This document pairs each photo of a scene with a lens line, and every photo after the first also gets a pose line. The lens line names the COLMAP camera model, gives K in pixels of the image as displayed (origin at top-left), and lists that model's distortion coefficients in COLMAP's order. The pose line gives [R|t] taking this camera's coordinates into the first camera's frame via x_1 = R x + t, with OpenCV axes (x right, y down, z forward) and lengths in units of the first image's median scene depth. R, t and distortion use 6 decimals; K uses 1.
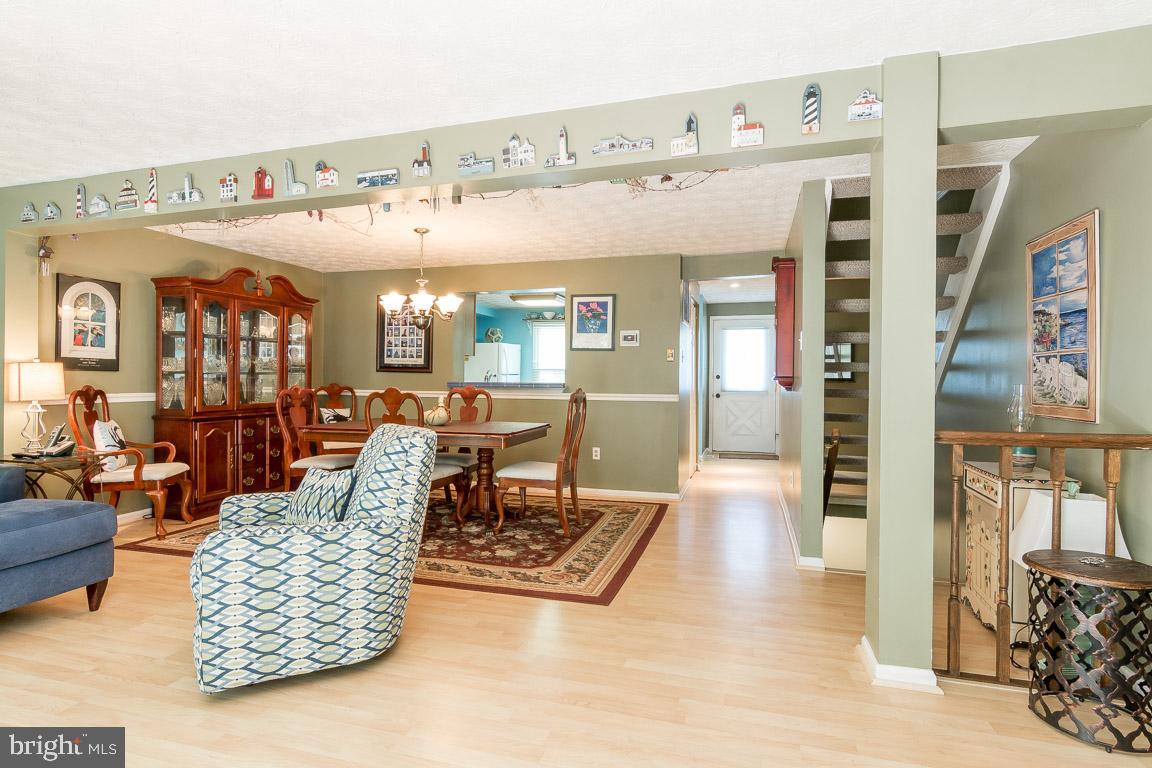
lens RADIAL K [[580.6, 0, 576.0], [0, 580.6, 384.0], [0, 0, 1]] dist [-0.002252, -0.000158]
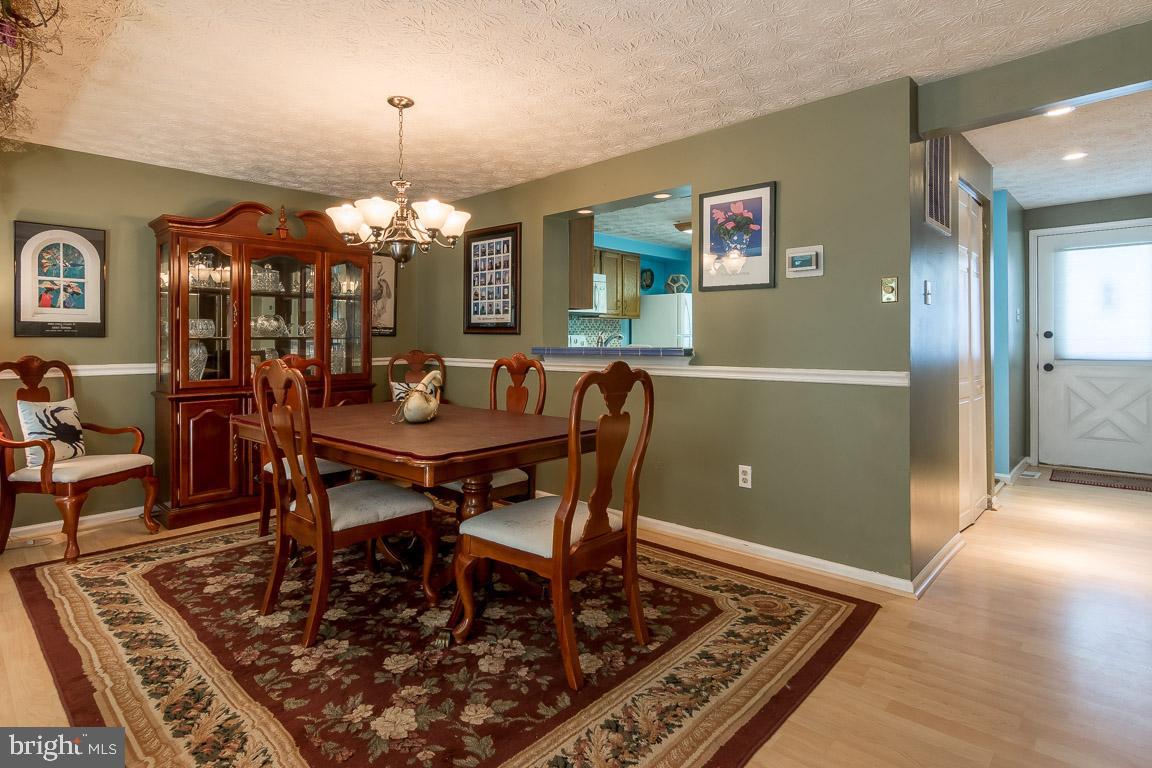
lens RADIAL K [[596.1, 0, 575.3], [0, 596.1, 341.5], [0, 0, 1]] dist [-0.000933, 0.000616]
pose [[0.893824, -0.009708, -0.448313, 0.180240], [0.005446, 0.999927, -0.010796, -0.003313], [0.448385, 0.007208, 0.893812, 0.524166]]
